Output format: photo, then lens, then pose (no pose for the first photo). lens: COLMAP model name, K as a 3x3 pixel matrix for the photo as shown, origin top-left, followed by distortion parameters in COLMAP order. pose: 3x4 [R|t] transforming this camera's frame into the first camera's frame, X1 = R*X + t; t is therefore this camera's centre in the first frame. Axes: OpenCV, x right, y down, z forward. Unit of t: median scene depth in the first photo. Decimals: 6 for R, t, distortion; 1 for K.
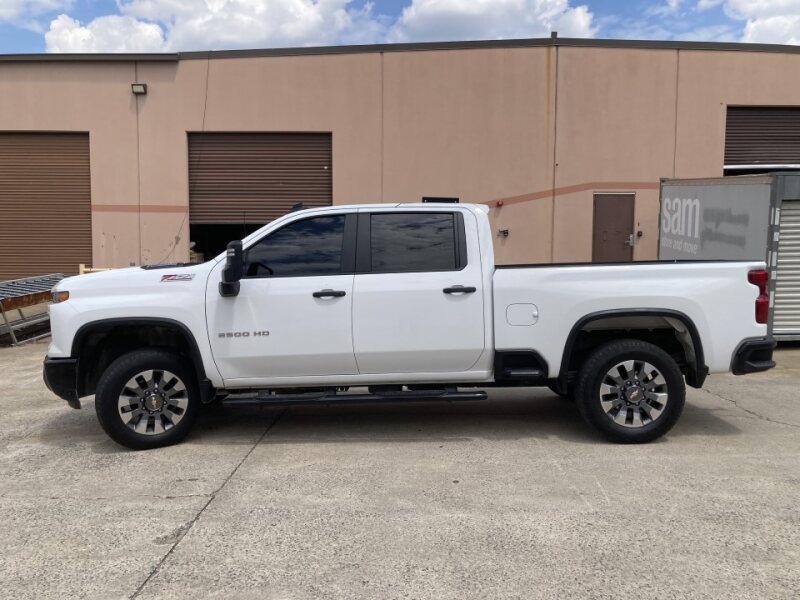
lens RADIAL K [[661.8, 0, 400.0], [0, 661.8, 300.0], [0, 0, 1]] dist [0.010377, -0.005342]
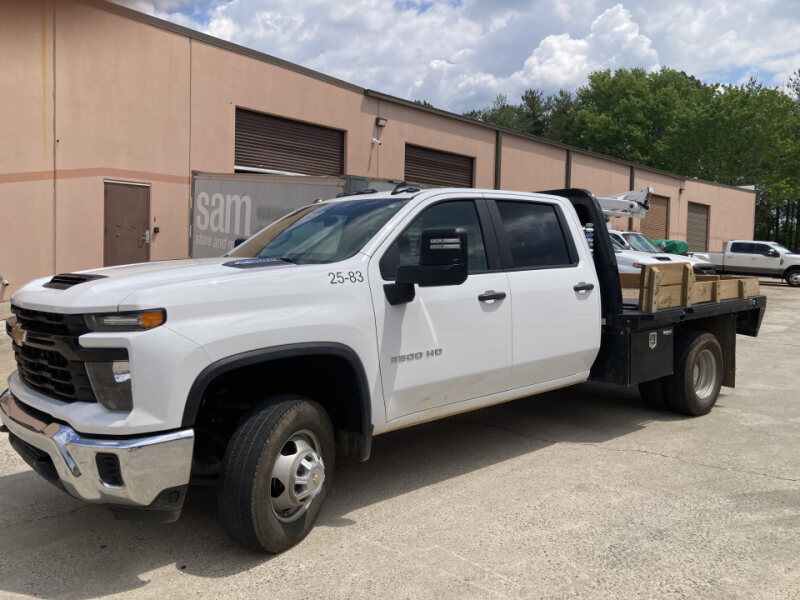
lens RADIAL K [[746.5, 0, 400.0], [0, 746.5, 300.0], [0, 0, 1]] dist [0.003131, 0.004130]
pose [[0.679277, -0.036317, 0.732983, -0.776601], [0.041578, 0.999075, 0.010970, -0.017737], [-0.732703, 0.023025, 0.680159, 0.414952]]
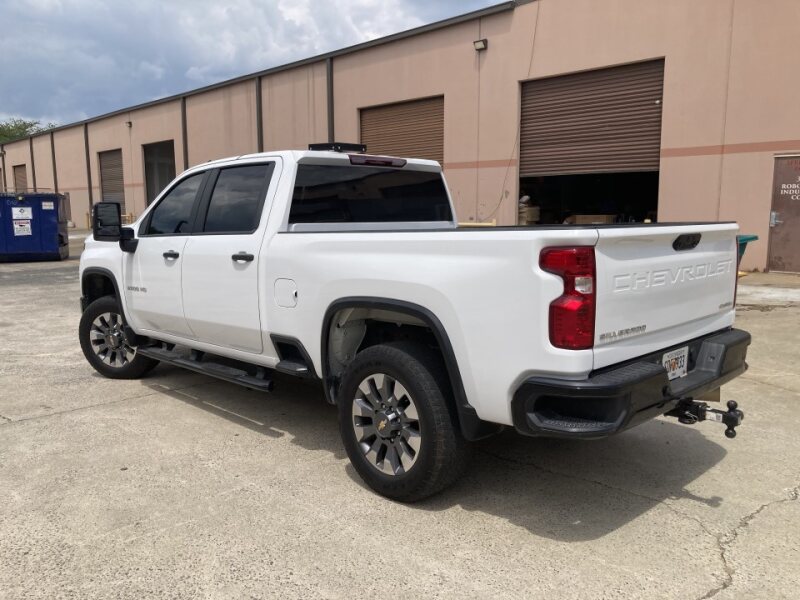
lens RADIAL K [[661.8, 0, 400.0], [0, 661.8, 300.0], [0, 0, 1]] dist [0.010377, -0.005342]
pose [[0.703518, 0.092774, -0.704596, 0.753333], [-0.041736, 0.995125, 0.089356, -0.039857], [0.709451, -0.033457, 0.703960, 0.500267]]
